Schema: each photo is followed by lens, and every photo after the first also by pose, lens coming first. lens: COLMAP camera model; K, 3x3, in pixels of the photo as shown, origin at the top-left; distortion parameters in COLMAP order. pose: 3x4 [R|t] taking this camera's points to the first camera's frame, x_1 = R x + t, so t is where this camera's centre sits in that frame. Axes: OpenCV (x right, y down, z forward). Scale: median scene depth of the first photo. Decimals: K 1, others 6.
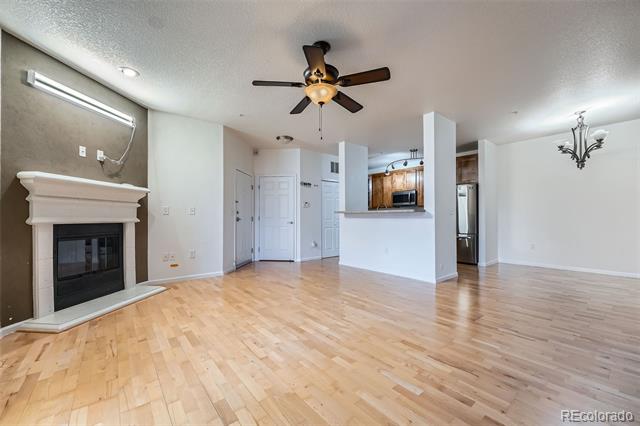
lens RADIAL K [[255.2, 0, 320.7], [0, 255.2, 217.0], [0, 0, 1]] dist [-0.003195, -0.000444]
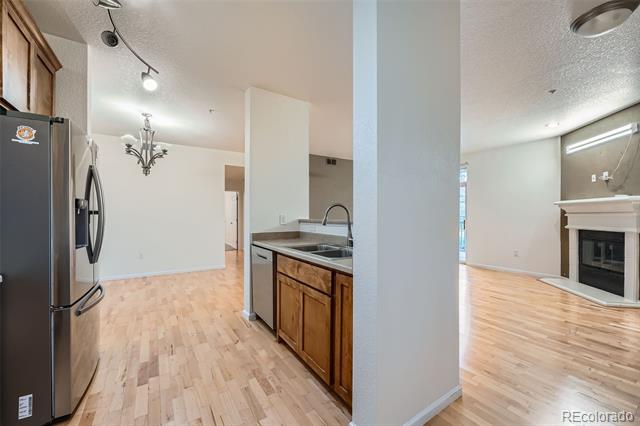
lens RADIAL K [[255.2, 0, 320.6], [0, 255.2, 213.8], [0, 0, 1]] dist [-0.003195, -0.000444]
pose [[-0.995107, 0.004362, 0.098709, 0.376983], [0.003086, 0.999910, -0.013078, -0.046153], [-0.098757, -0.012709, -0.995030, 2.311512]]
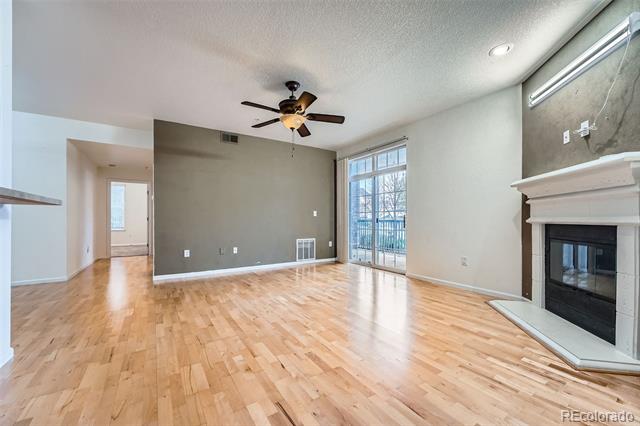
lens RADIAL K [[255.2, 0, 320.5], [0, 255.2, 218.1], [0, 0, 1]] dist [-0.003195, -0.000444]
pose [[-0.995118, 0.005308, 0.098553, -0.200782], [0.004398, 0.999946, -0.009455, 0.009893], [-0.098597, -0.008976, -0.995087, 1.738529]]
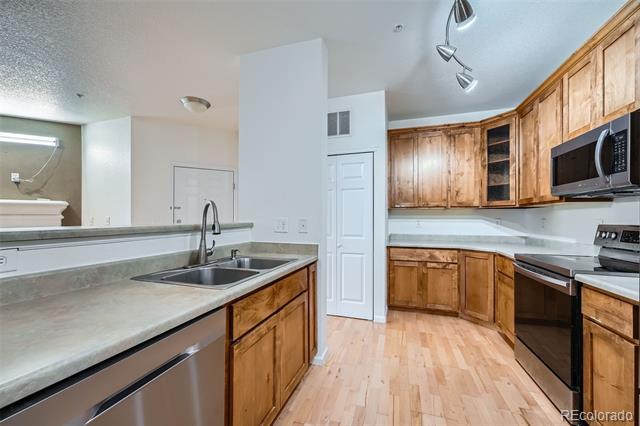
lens RADIAL K [[255.2, 0, 318.5], [0, 255.2, 217.2], [0, 0, 1]] dist [-0.003195, -0.000444]
pose [[0.547094, -0.001140, -0.837070, 0.894265], [0.002650, 0.999996, 0.000371, -0.049778], [0.837067, -0.002421, 0.547095, 1.511799]]
